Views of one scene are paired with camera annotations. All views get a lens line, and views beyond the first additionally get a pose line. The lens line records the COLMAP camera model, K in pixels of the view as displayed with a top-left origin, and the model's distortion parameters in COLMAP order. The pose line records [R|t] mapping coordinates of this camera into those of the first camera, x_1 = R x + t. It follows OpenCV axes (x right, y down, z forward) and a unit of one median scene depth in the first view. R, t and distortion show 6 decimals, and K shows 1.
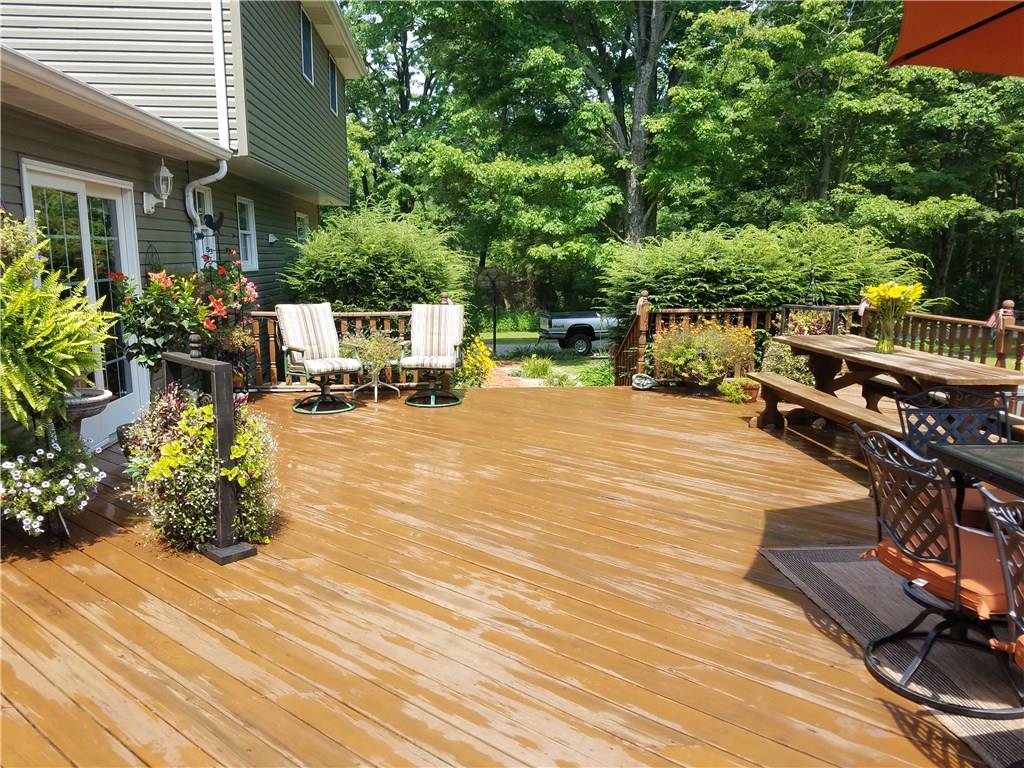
lens RADIAL K [[798.6, 0, 511.8], [0, 798.6, 401.2], [0, 0, 1]] dist [0.070866, -0.116609]
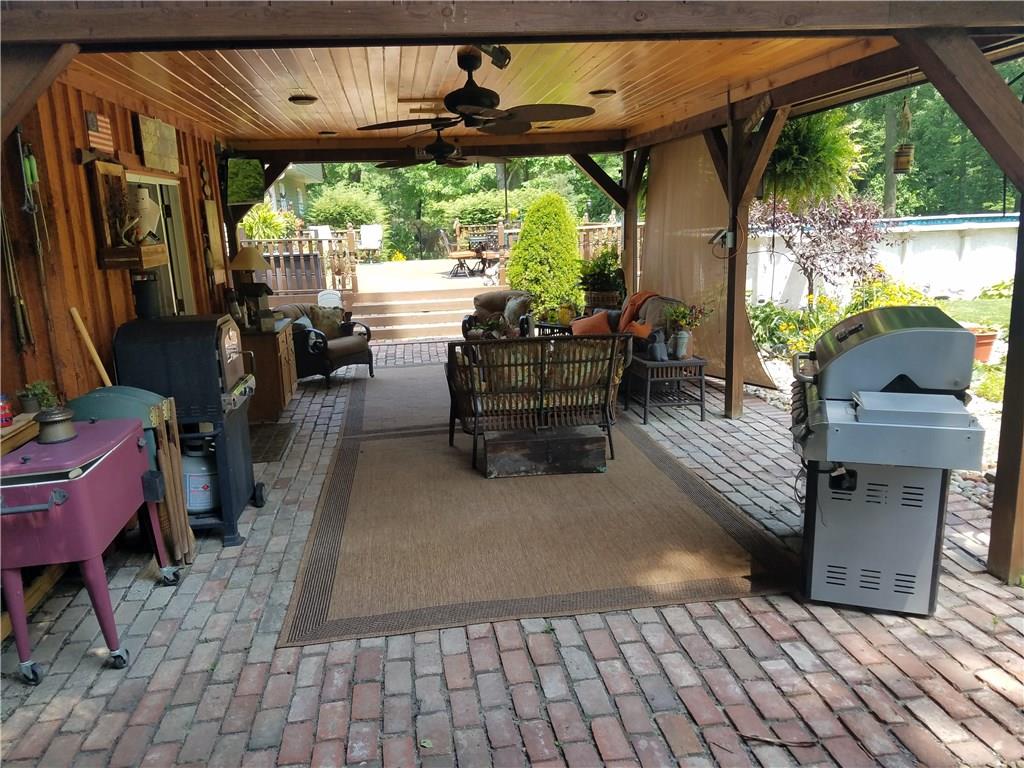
lens RADIAL K [[786.6, 0, 512.5], [0, 786.6, 389.8], [0, 0, 1]] dist [0.077786, -0.121613]
pose [[0.997413, -0.051650, 0.049989, 0.185613], [0.049770, 0.998032, 0.038148, 0.299745], [-0.051861, -0.035561, 0.998021, -1.411894]]
